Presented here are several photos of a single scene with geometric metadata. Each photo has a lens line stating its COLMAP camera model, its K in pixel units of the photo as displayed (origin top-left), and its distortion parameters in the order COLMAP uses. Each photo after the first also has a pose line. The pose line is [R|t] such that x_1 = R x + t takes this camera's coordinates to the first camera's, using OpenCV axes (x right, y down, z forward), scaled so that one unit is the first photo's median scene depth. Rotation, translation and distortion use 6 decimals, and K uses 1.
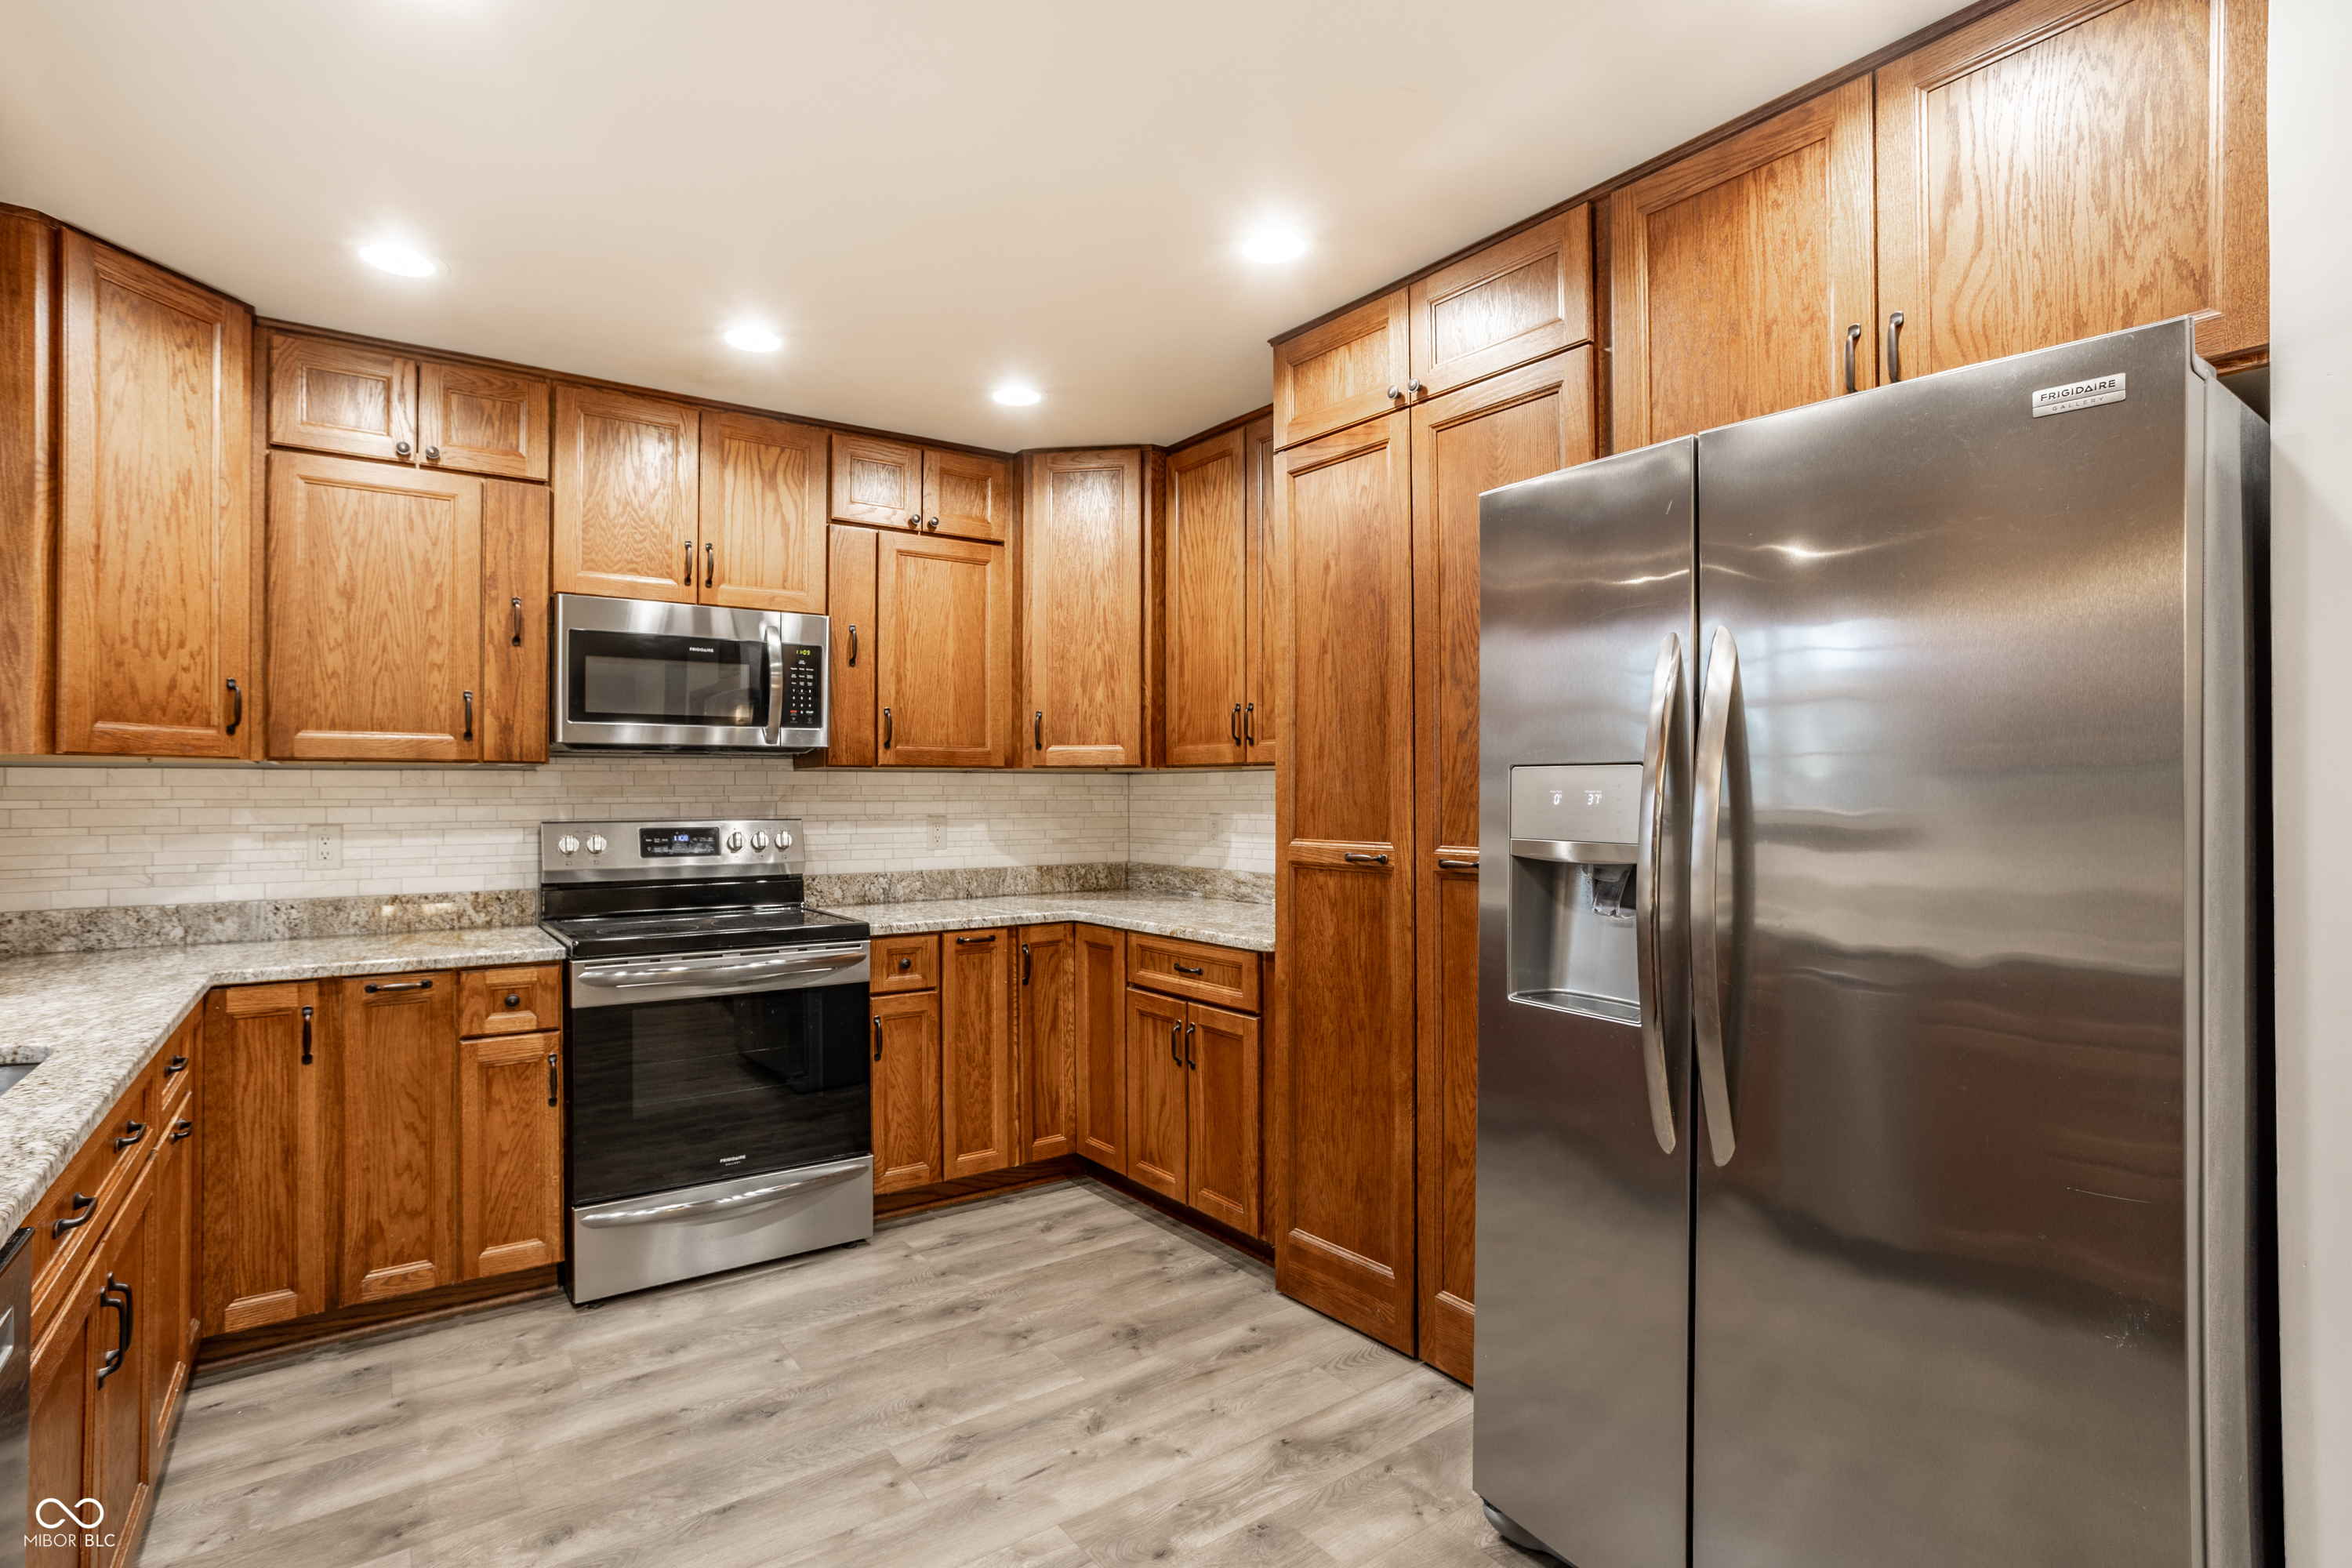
lens RADIAL K [[1152.4, 0, 1169.3], [0, 1152.4, 786.7], [0, 0, 1]] dist [0.003097, 0.001809]
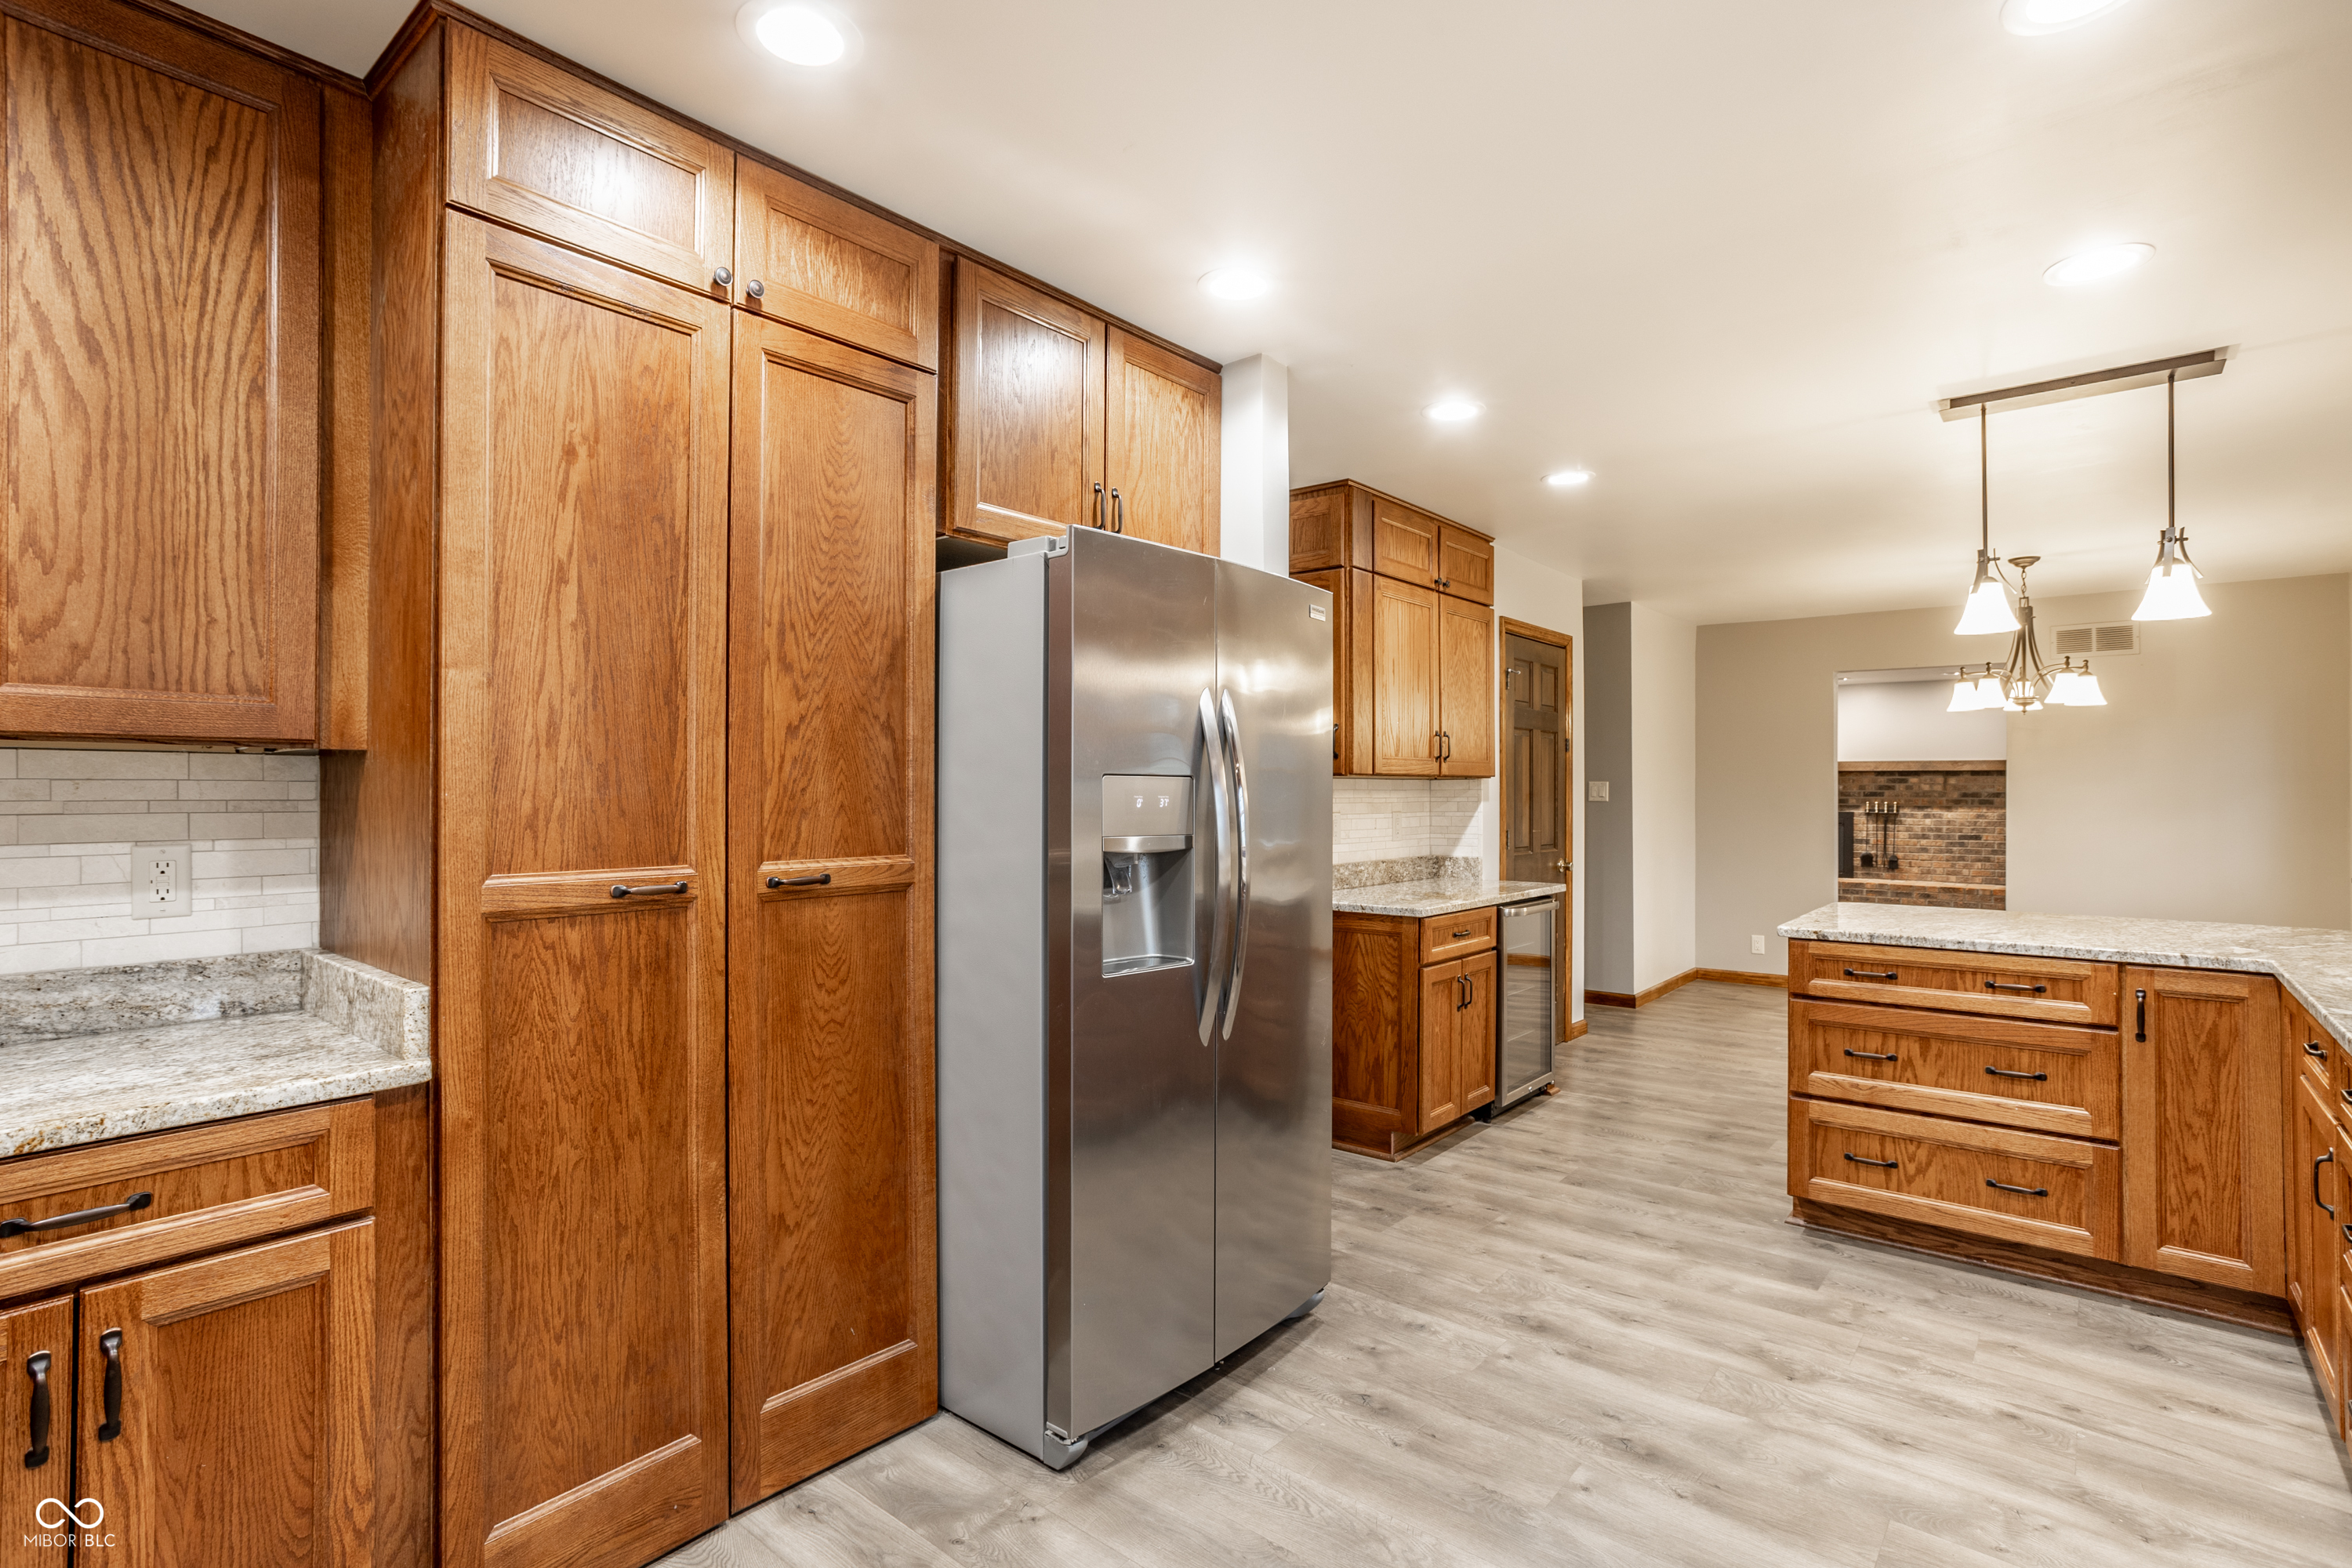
lens RADIAL K [[1152.4, 0, 1169.3], [0, 1152.4, 786.7], [0, 0, 1]] dist [0.003097, 0.001809]
pose [[-0.235604, 0.008422, 0.971813, -0.594715], [-0.005722, 0.999933, -0.010053, 0.003706], [-0.971832, -0.007929, -0.235540, 0.852881]]
